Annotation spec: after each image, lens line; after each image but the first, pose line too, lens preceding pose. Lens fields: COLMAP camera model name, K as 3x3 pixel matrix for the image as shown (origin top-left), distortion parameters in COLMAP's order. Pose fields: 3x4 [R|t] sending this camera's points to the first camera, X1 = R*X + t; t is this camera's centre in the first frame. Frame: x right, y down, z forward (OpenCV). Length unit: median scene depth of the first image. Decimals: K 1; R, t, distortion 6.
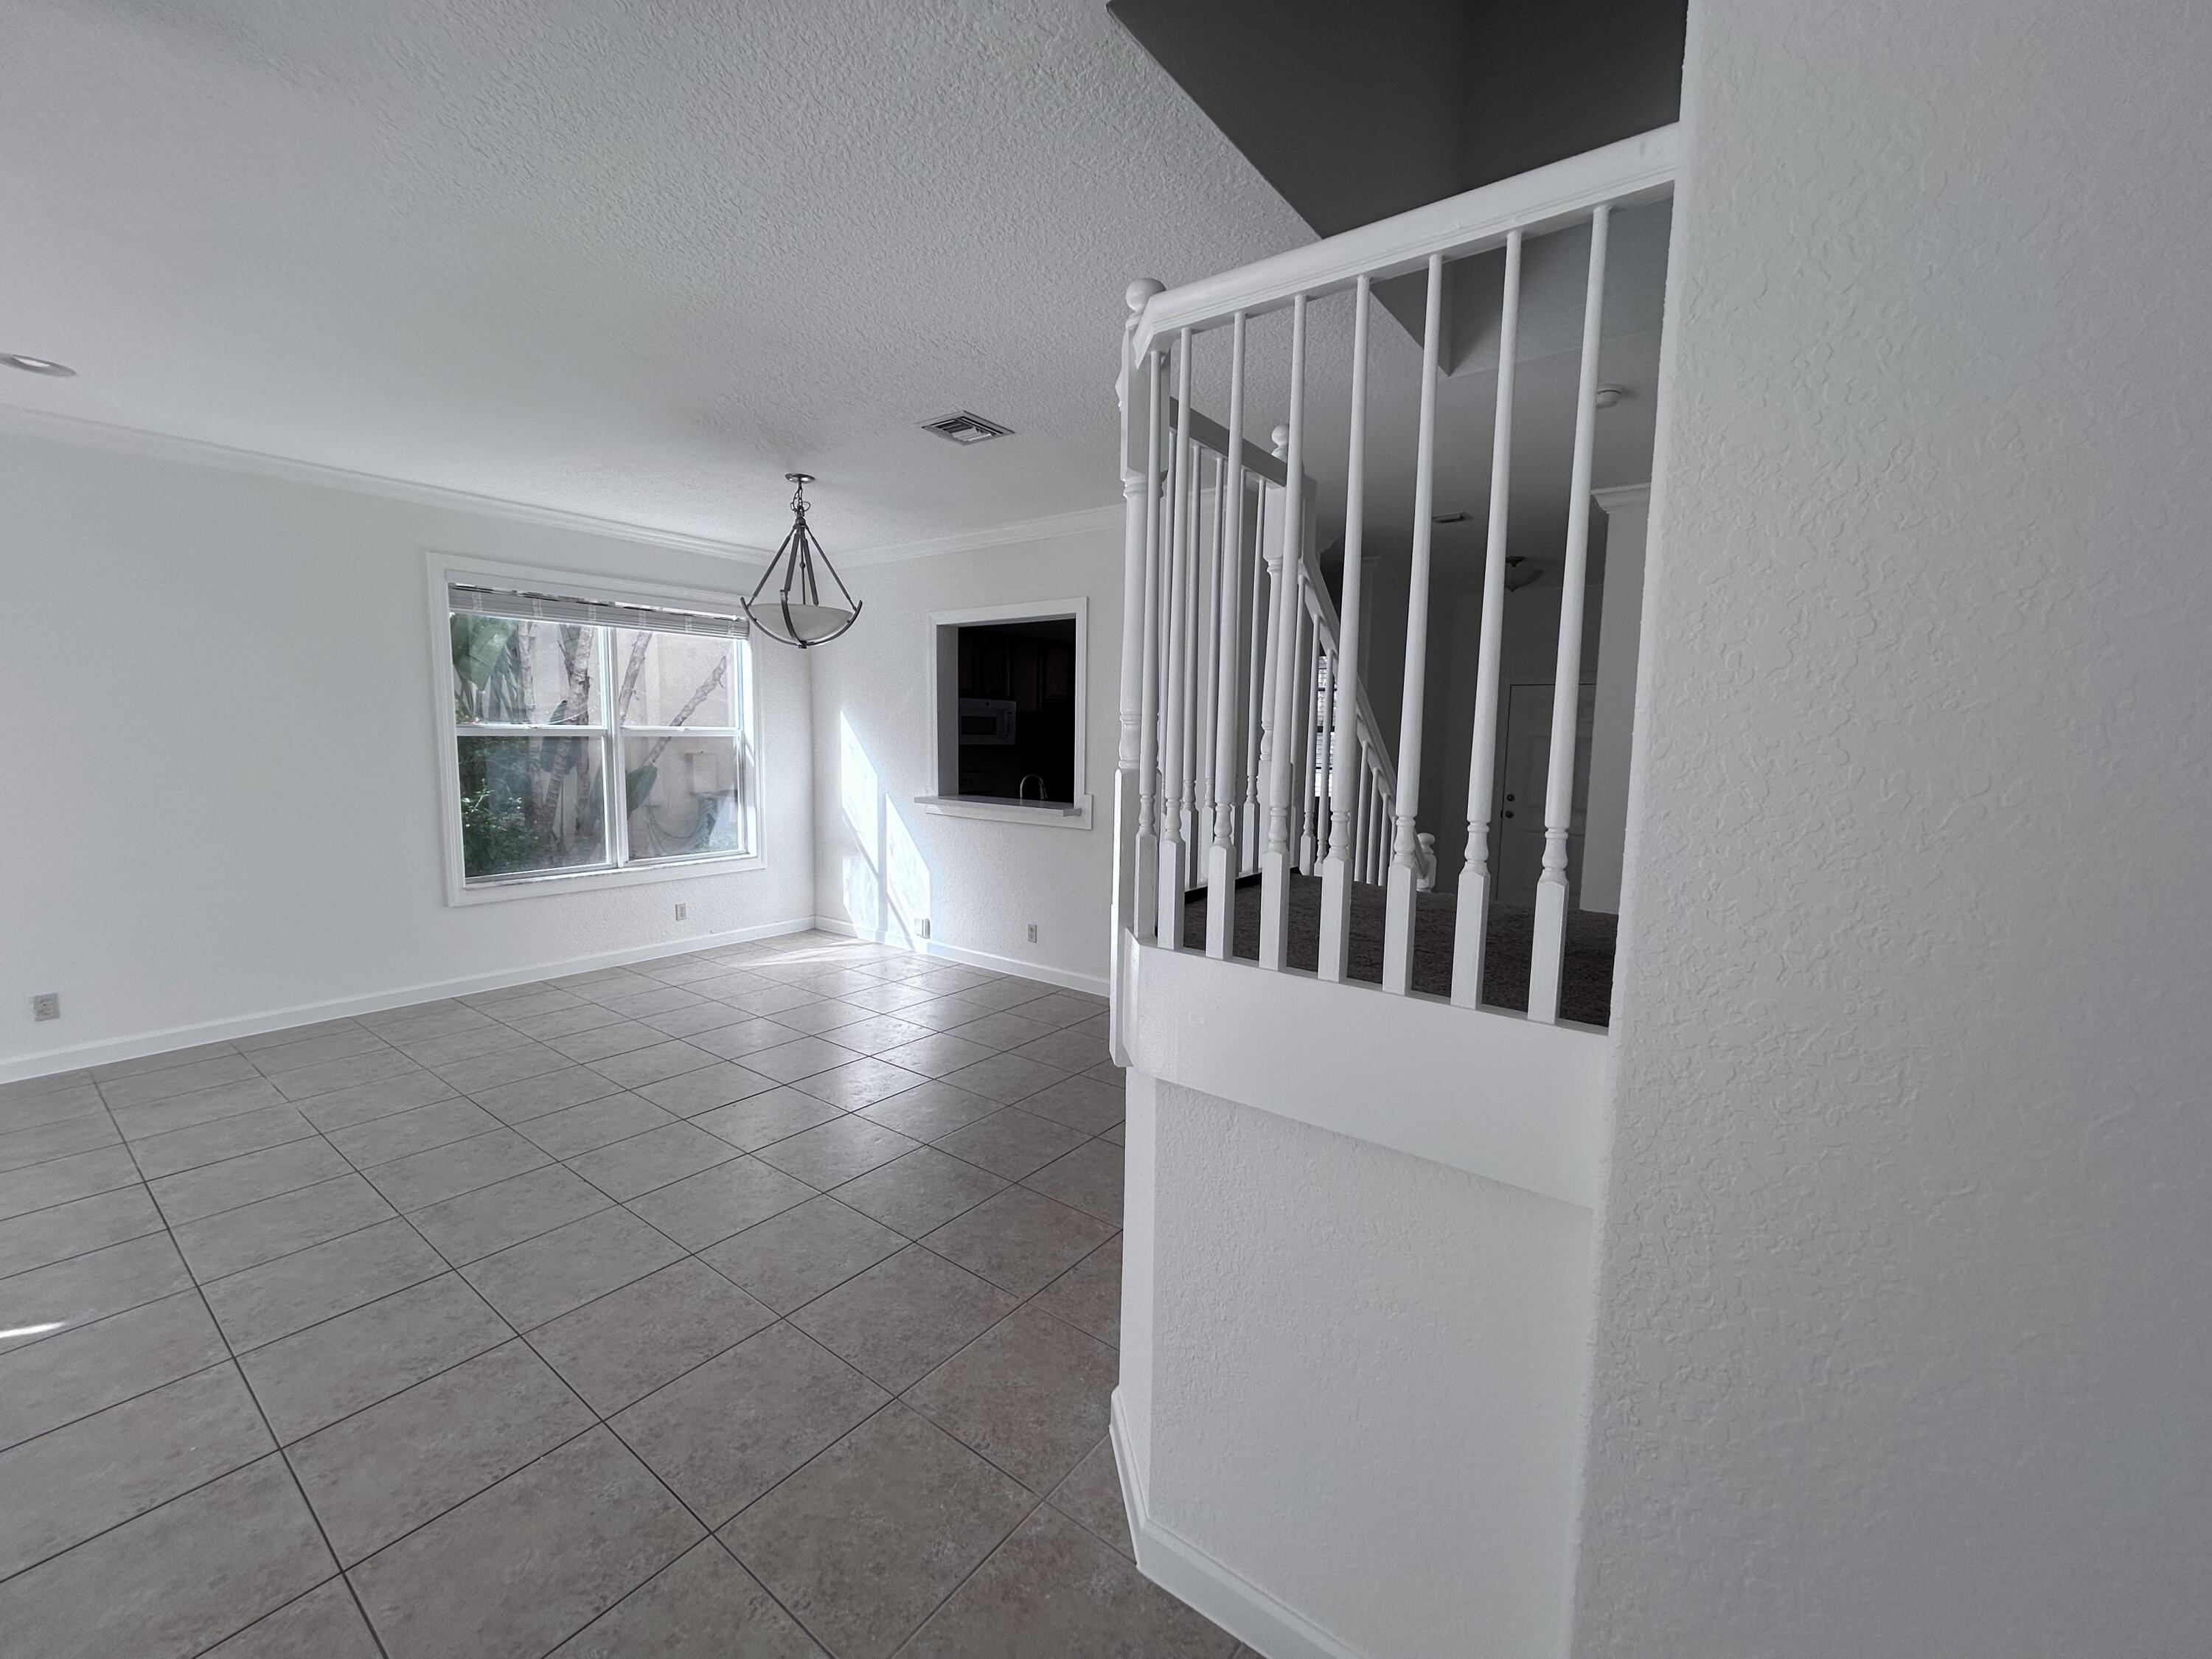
lens RADIAL K [[888.3, 0, 1105.3], [0, 888.3, 827.1], [0, 0, 1]] dist [0.000440, -0.000286]
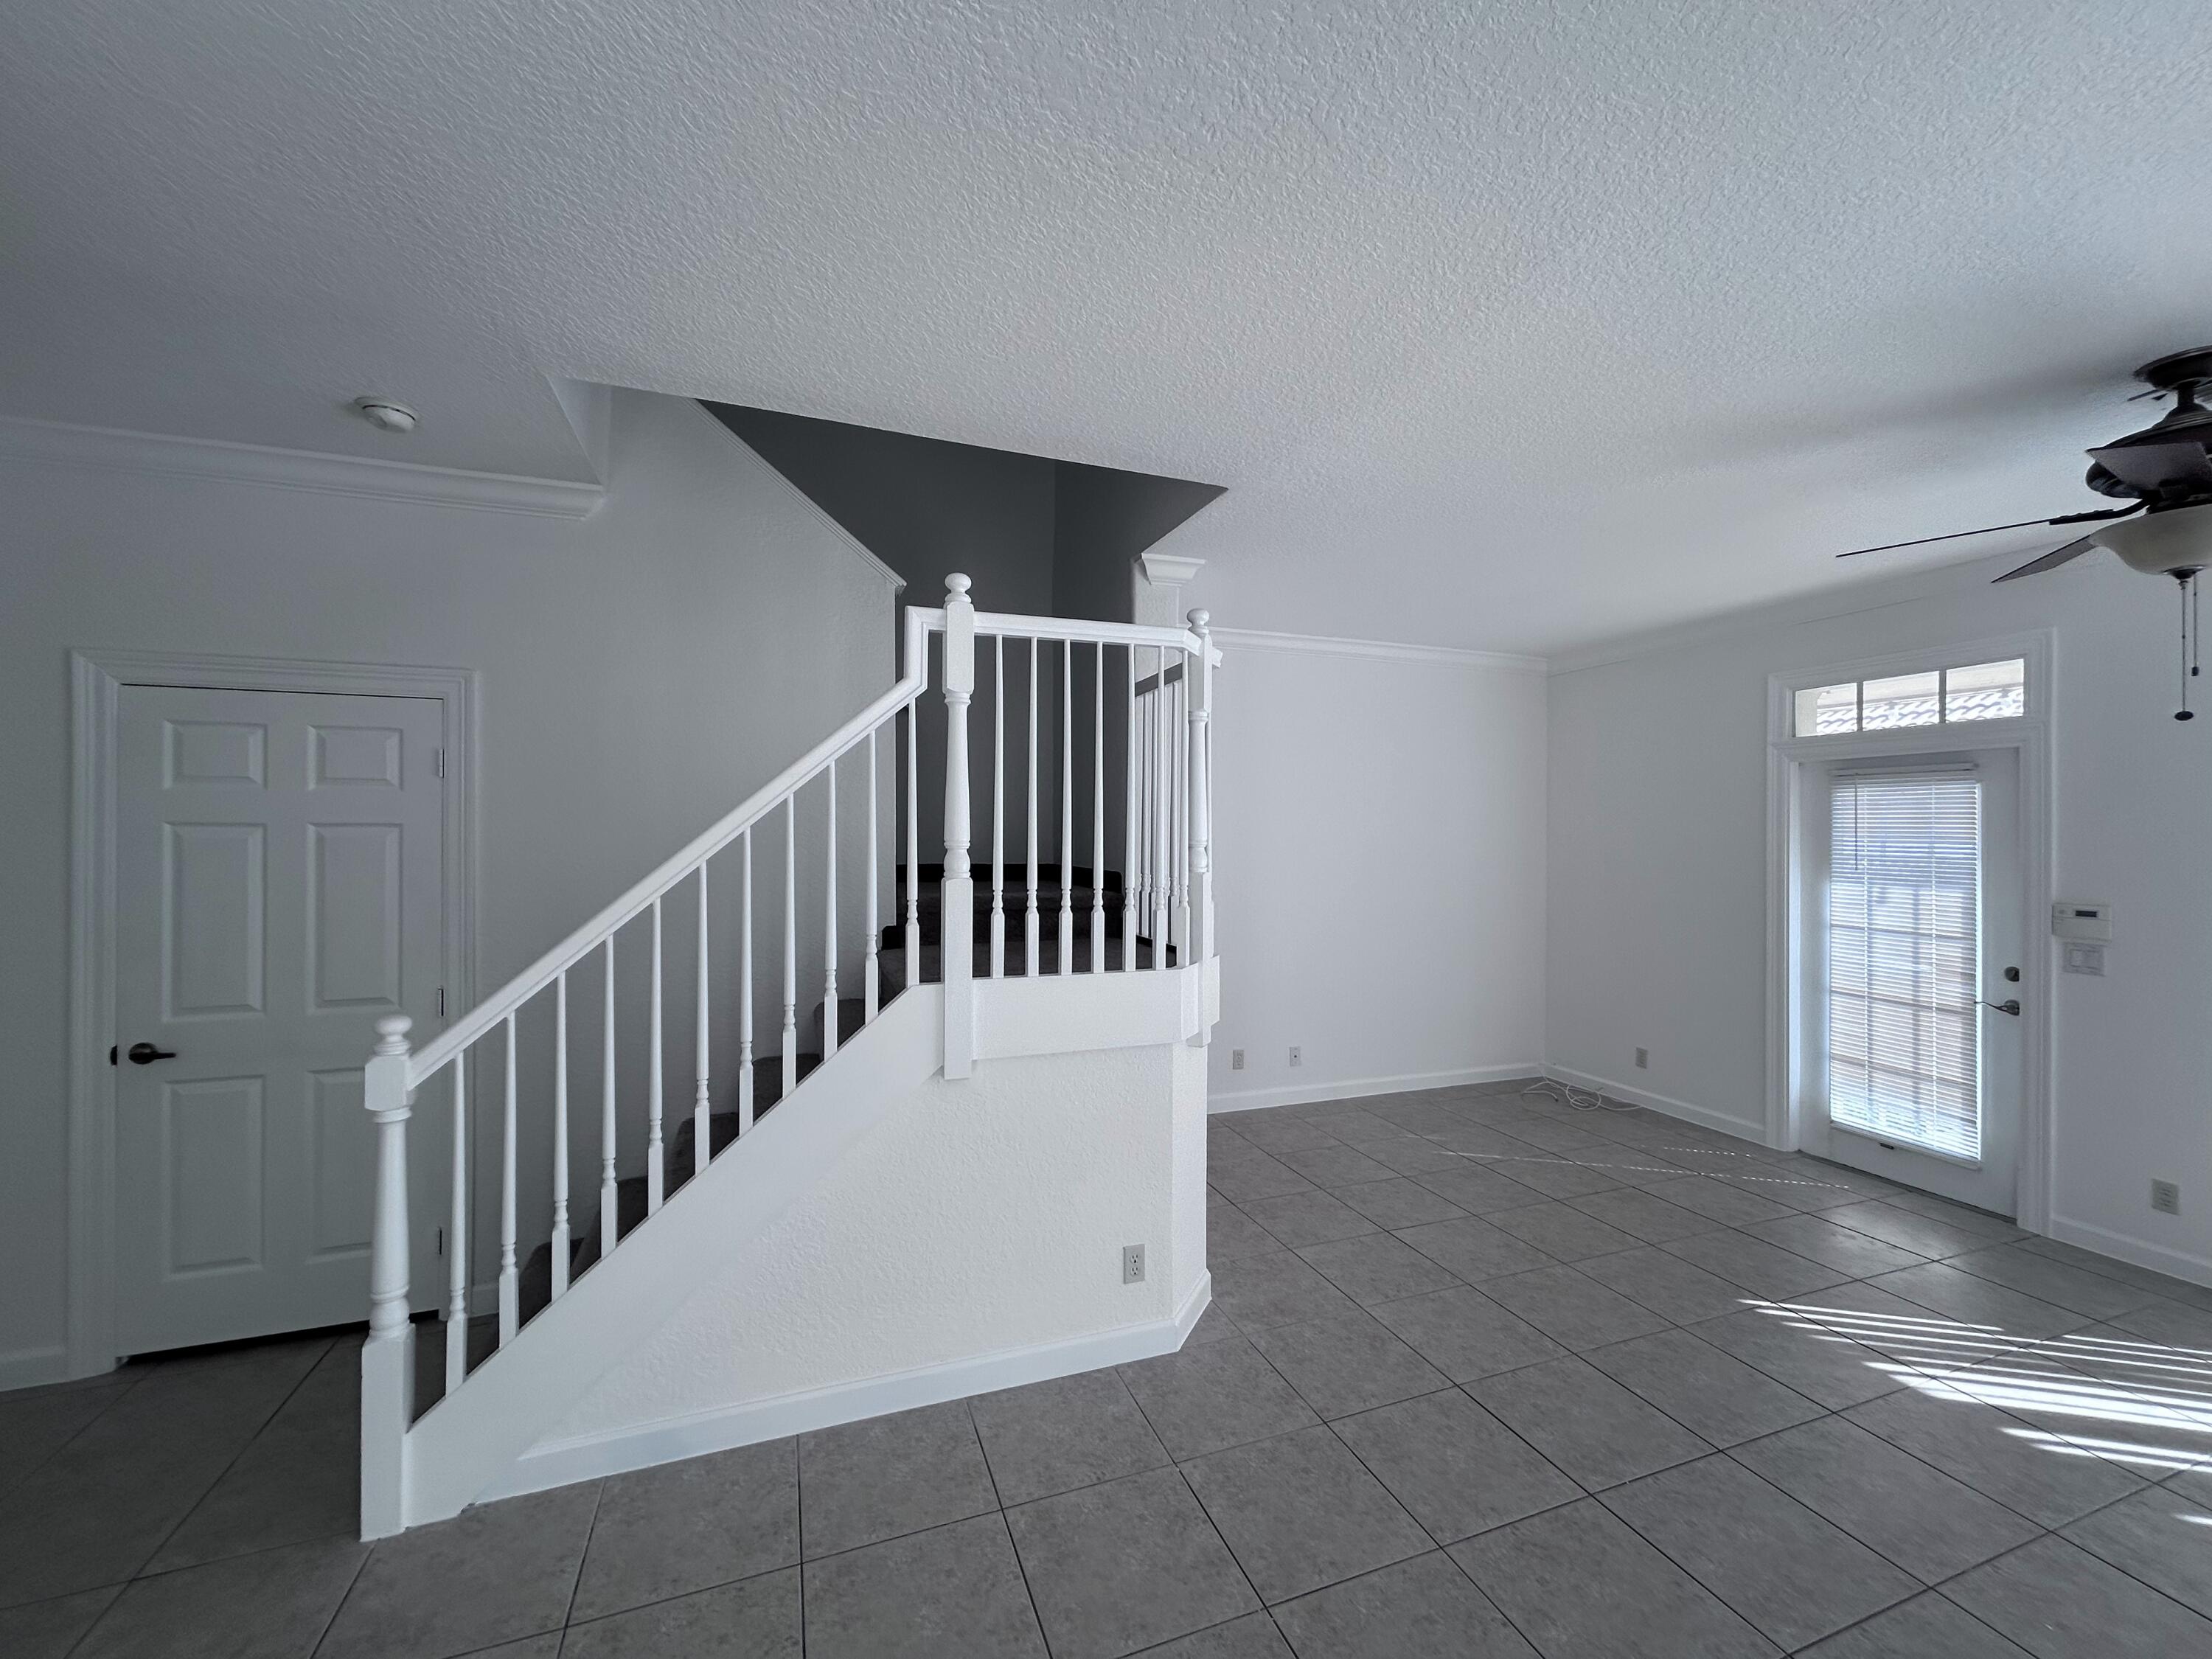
lens RADIAL K [[888.3, 0, 1105.3], [0, 888.3, 827.1], [0, 0, 1]] dist [0.000440, -0.000286]
pose [[-0.838428, -0.018901, 0.544685, -0.241652], [0.039694, 0.994627, 0.095614, -0.103525], [-0.543565, 0.101786, -0.833172, 0.806092]]
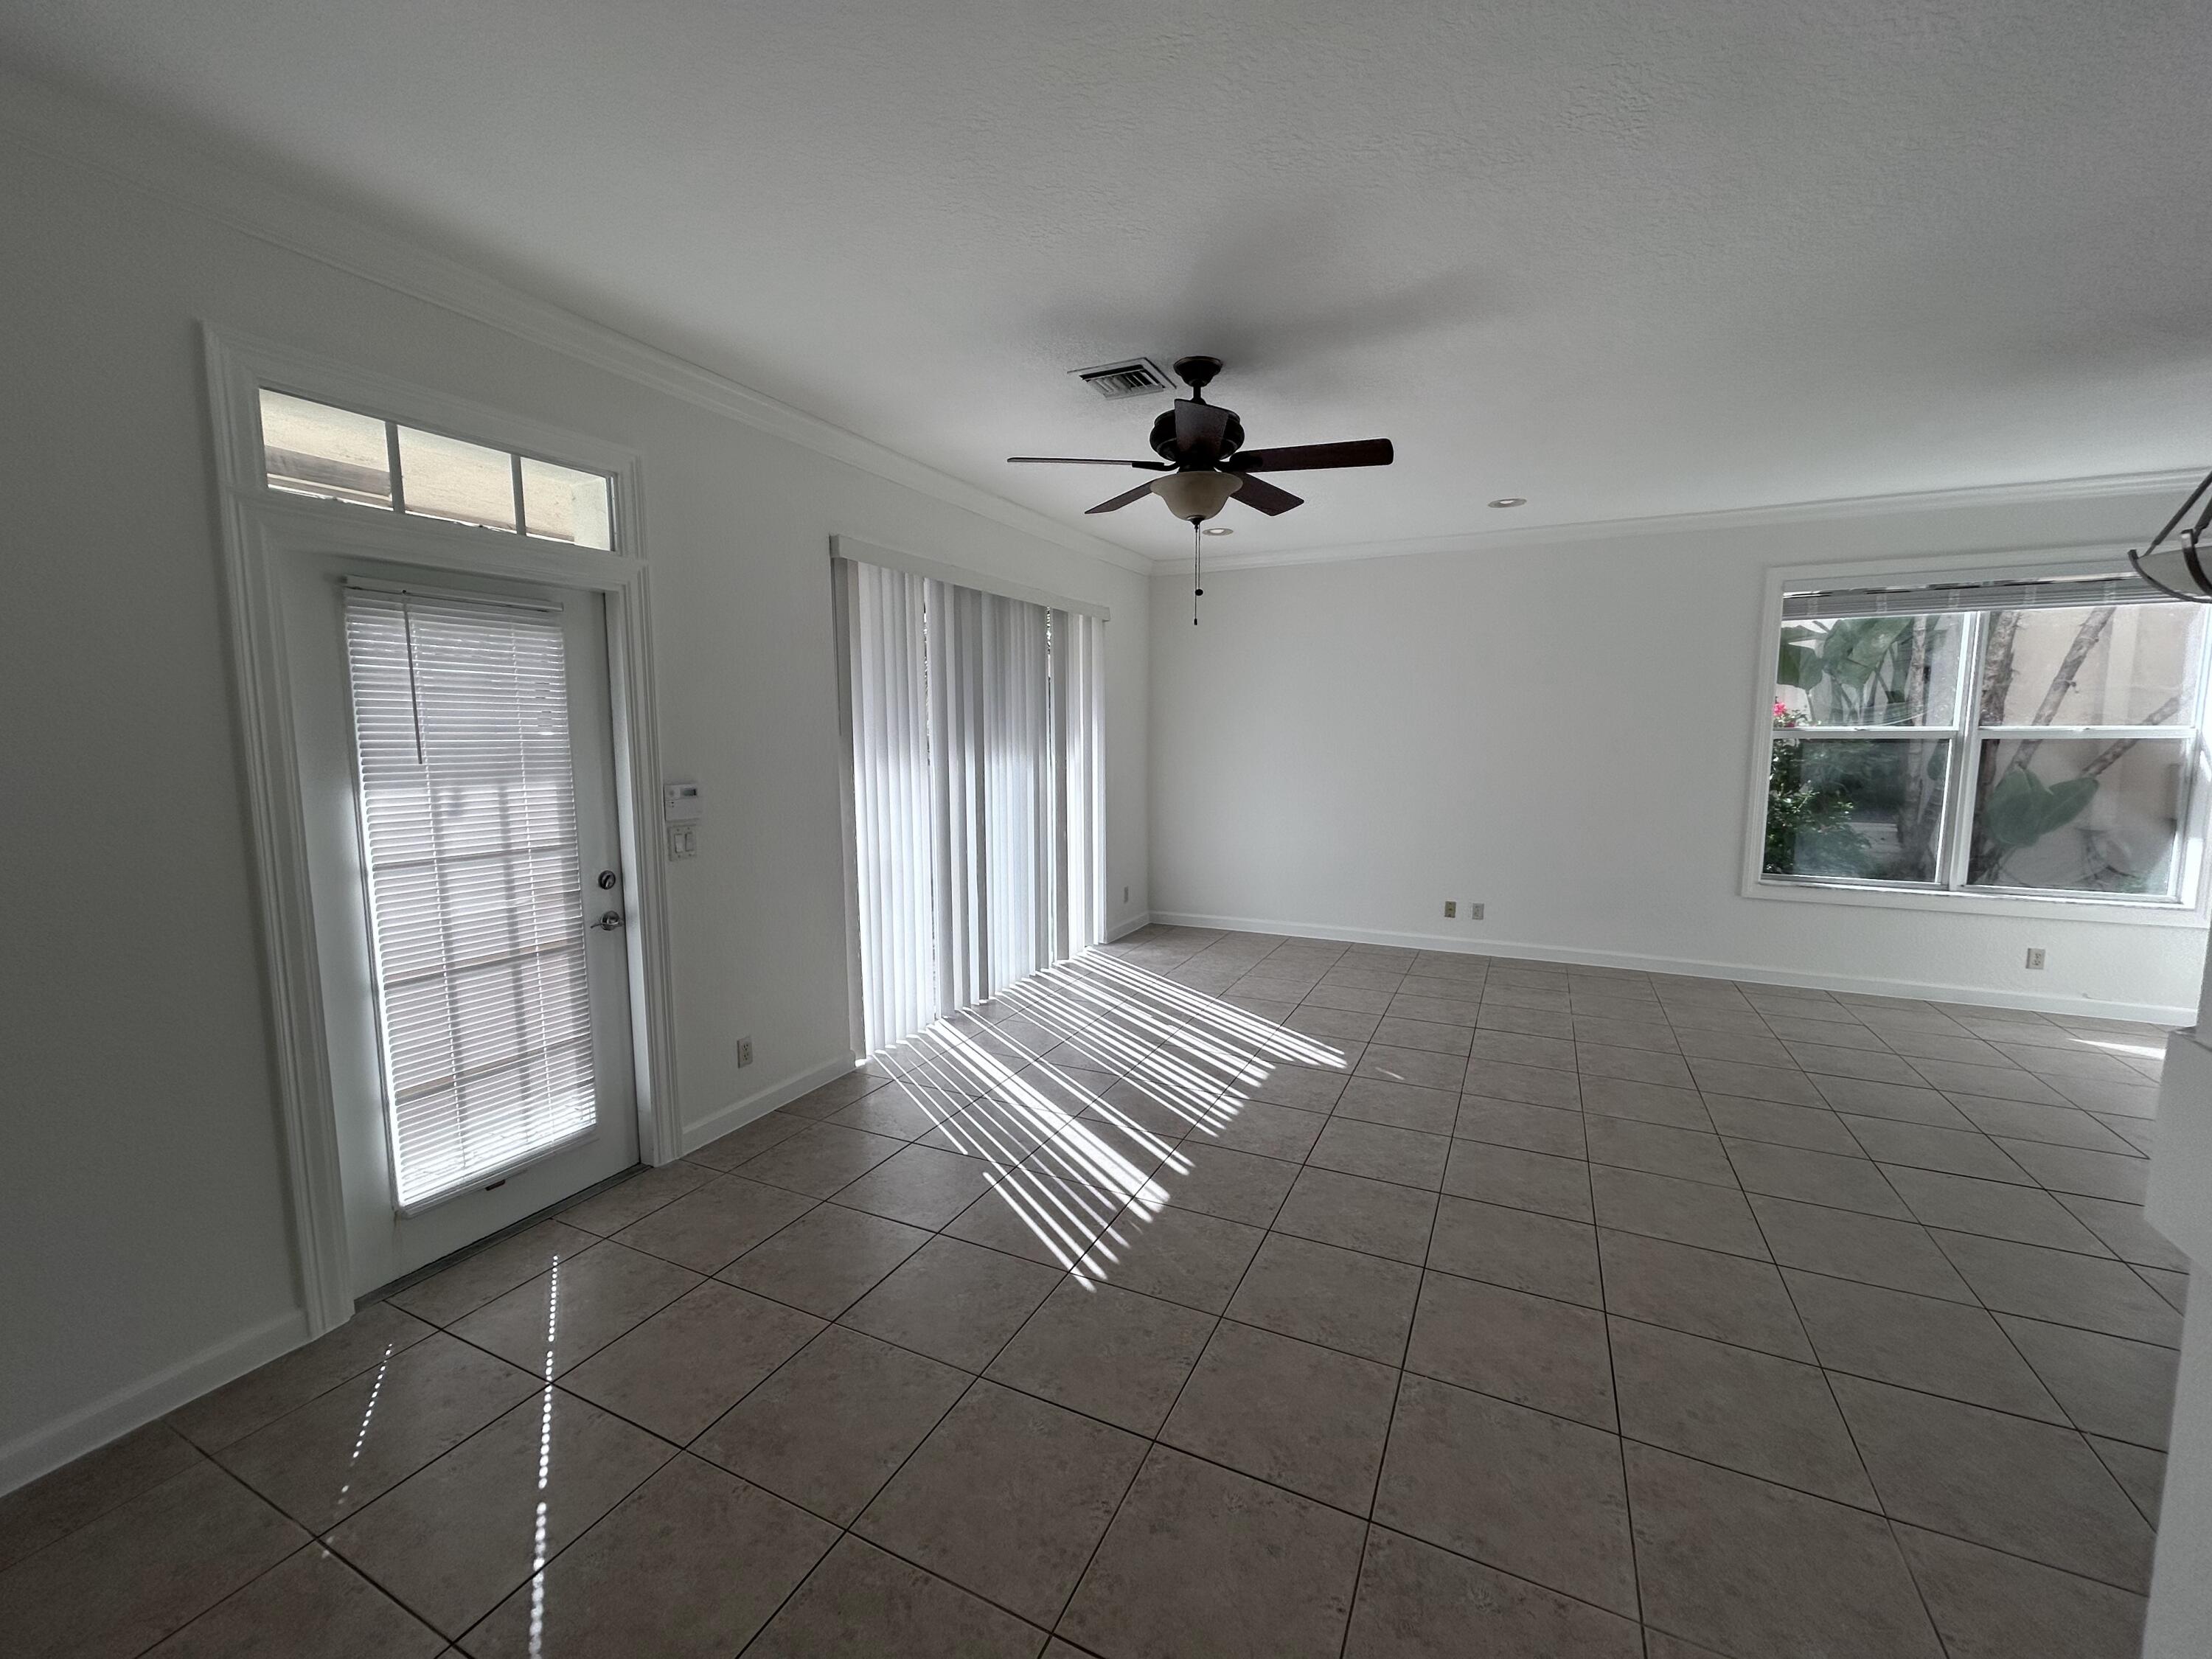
lens RADIAL K [[888.3, 0, 1105.3], [0, 888.3, 827.1], [0, 0, 1]] dist [0.000440, -0.000286]
pose [[0.189241, 0.091210, -0.977685, 0.150445], [-0.099938, 0.992295, 0.073229, 0.003557], [0.976832, 0.083850, 0.196898, 0.024325]]
